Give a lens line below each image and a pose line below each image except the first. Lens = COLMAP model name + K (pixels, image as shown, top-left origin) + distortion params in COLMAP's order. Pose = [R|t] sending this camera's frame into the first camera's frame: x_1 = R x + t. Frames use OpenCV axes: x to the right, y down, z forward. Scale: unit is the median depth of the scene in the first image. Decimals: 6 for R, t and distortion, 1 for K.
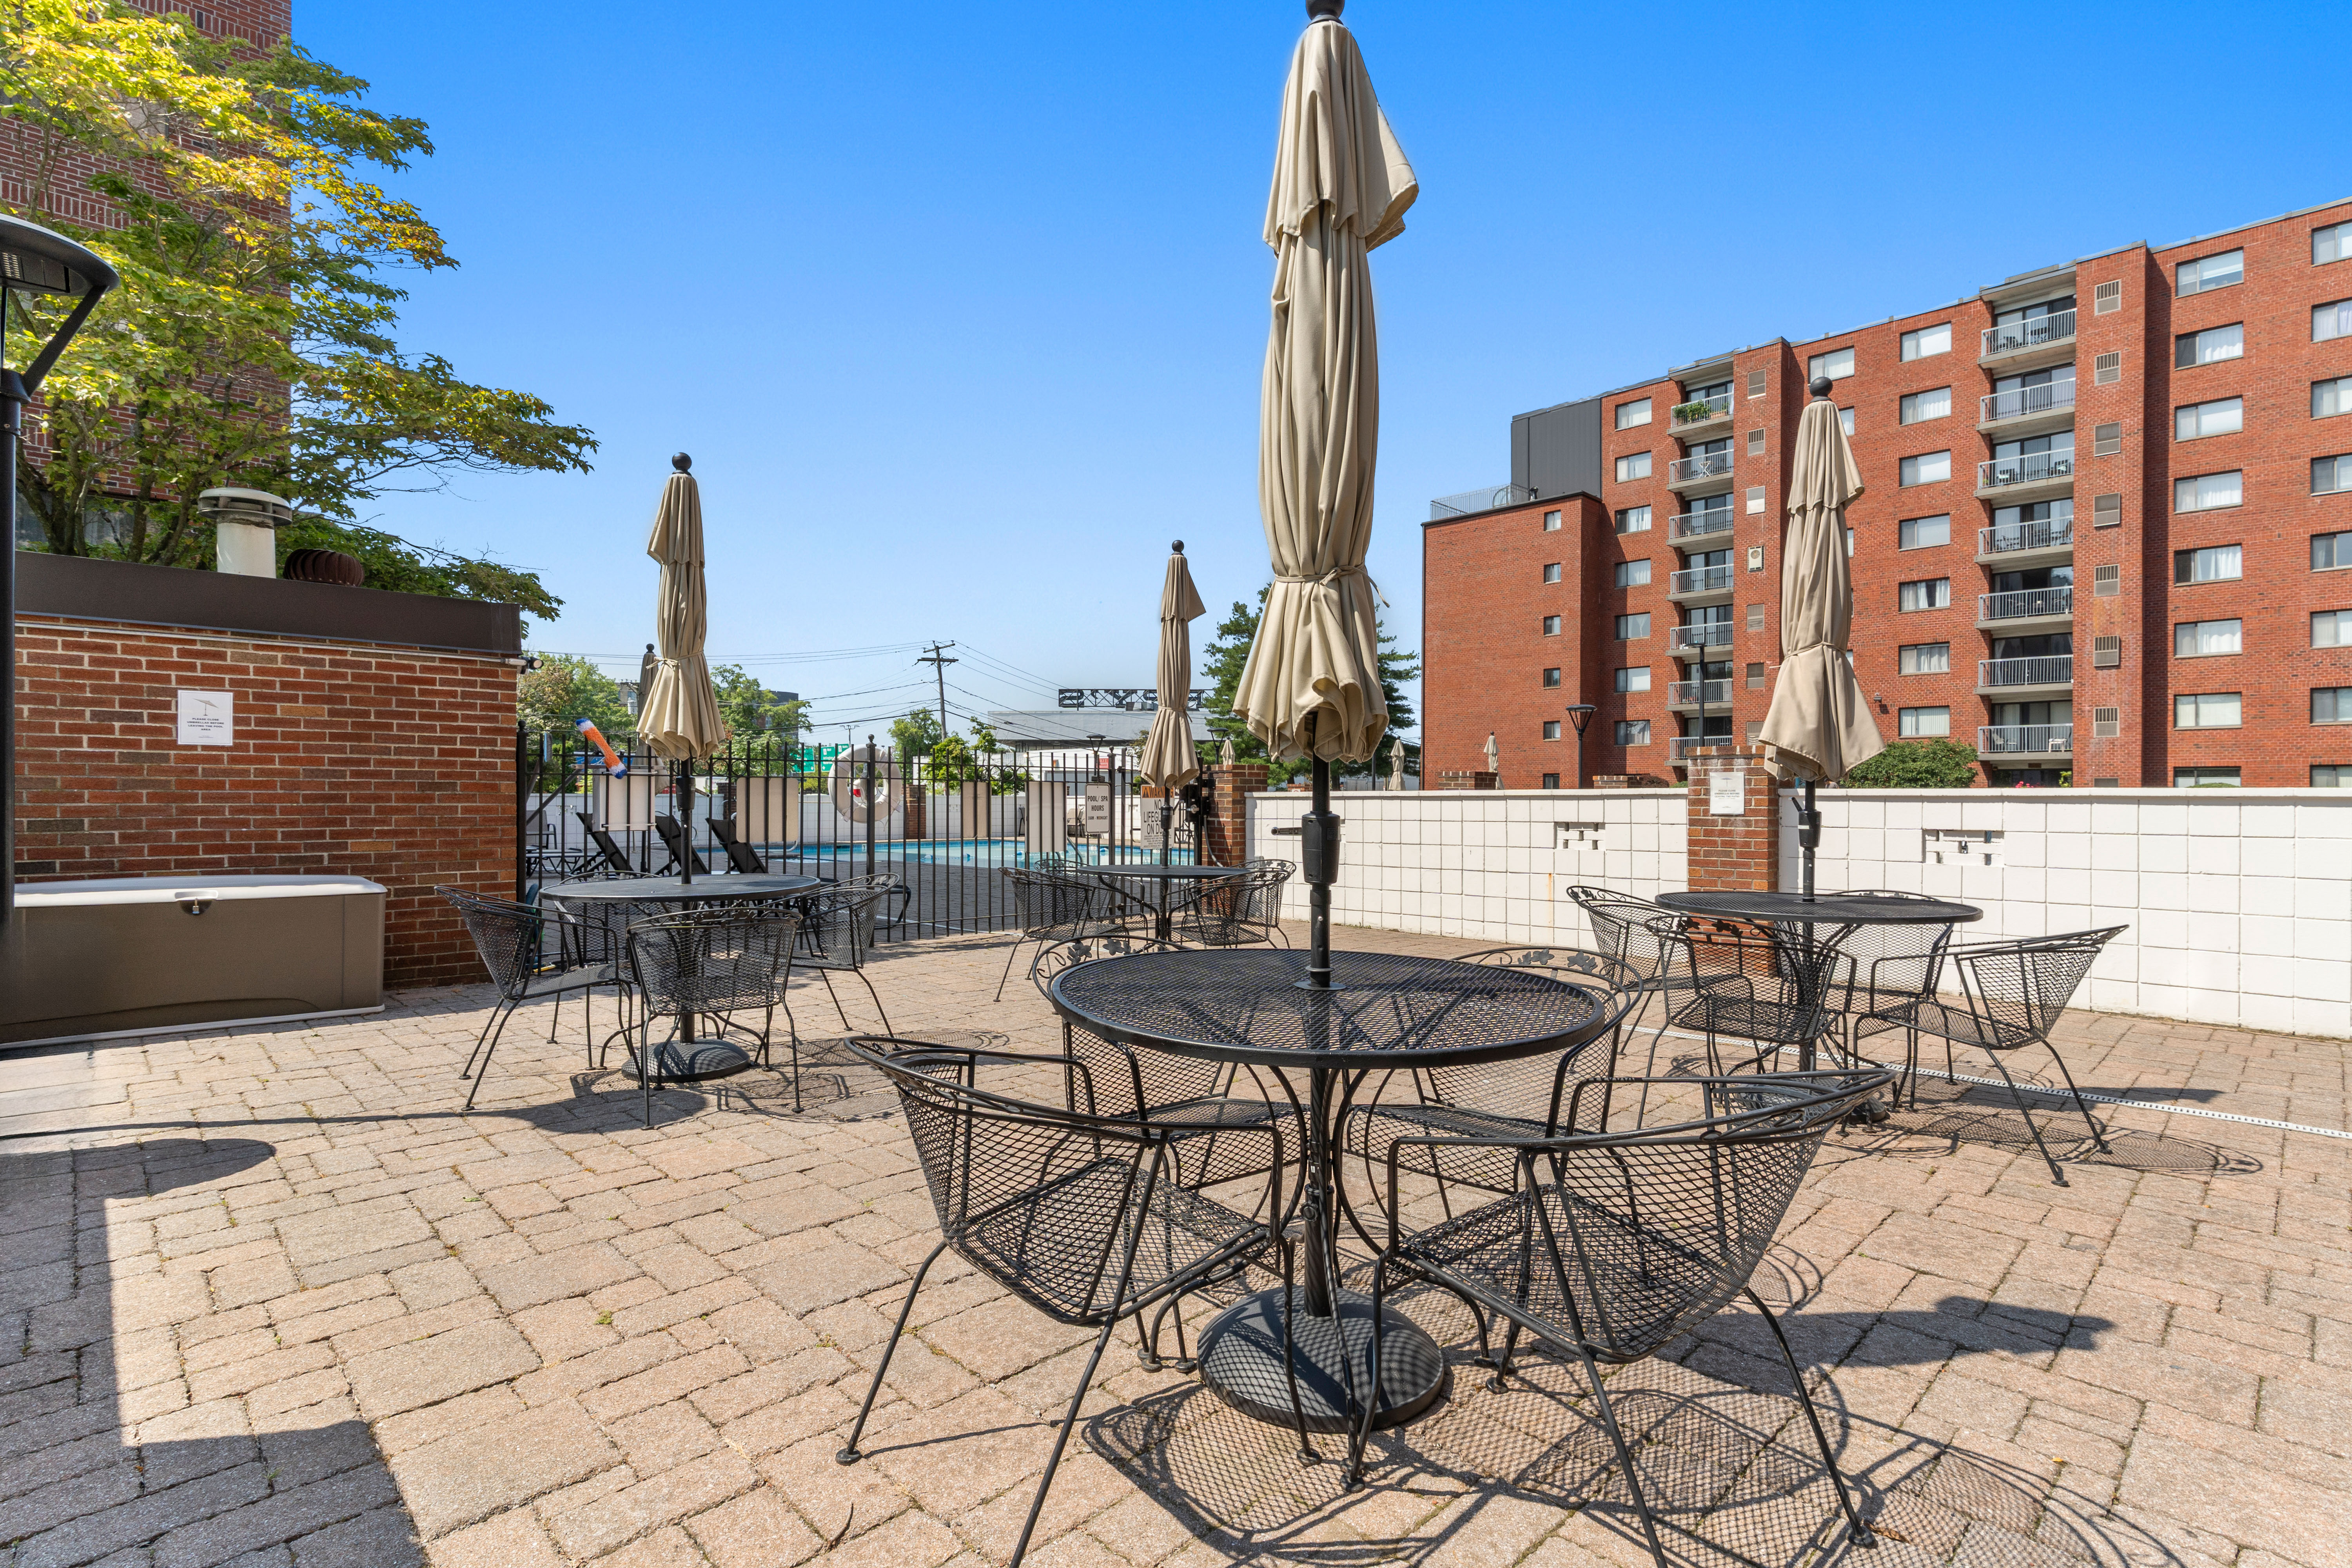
lens RADIAL K [[1135.6, 0, 1186.7], [0, 1135.6, 795.0], [0, 0, 1]] dist [0.004319, 0.000256]
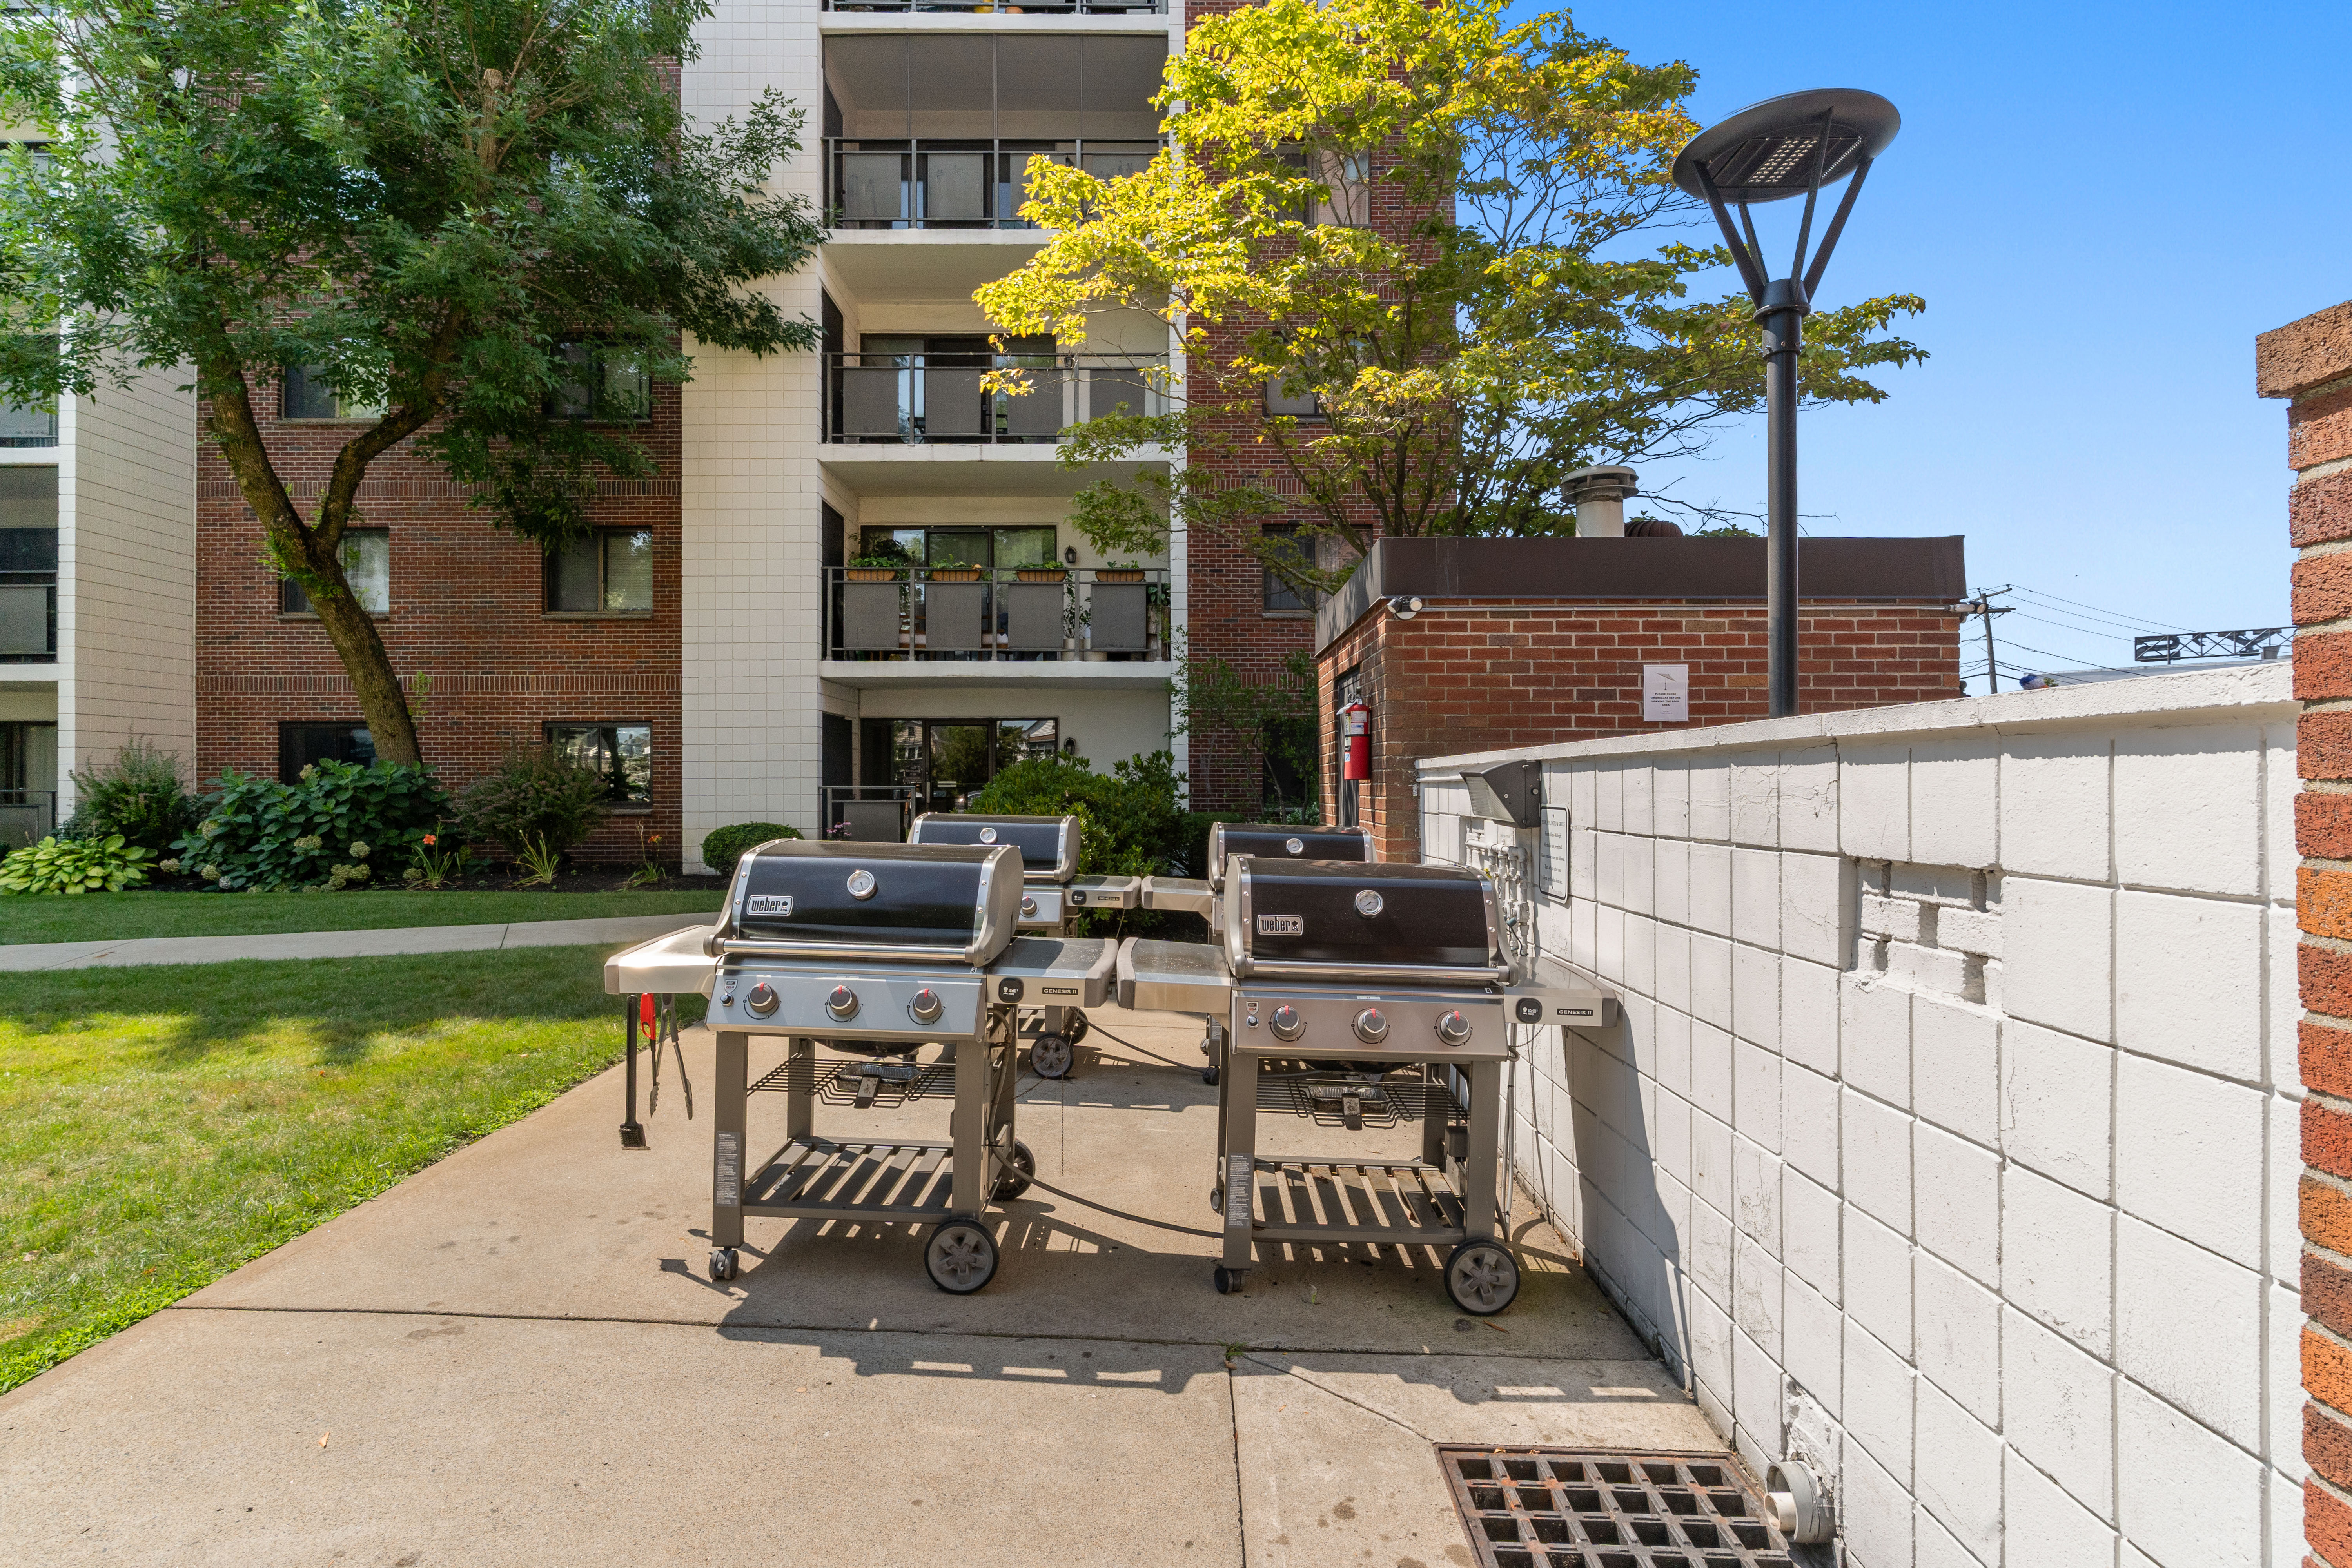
lens RADIAL K [[1135.6, 0, 1166.4], [0, 1135.6, 781.8], [0, 0, 1]] dist [0.004319, 0.000256]
pose [[0.710117, -0.000599, -0.704084, -0.441217], [0.002524, 0.999995, 0.001695, 0.003075], [0.704080, -0.002981, 0.710115, 0.035569]]
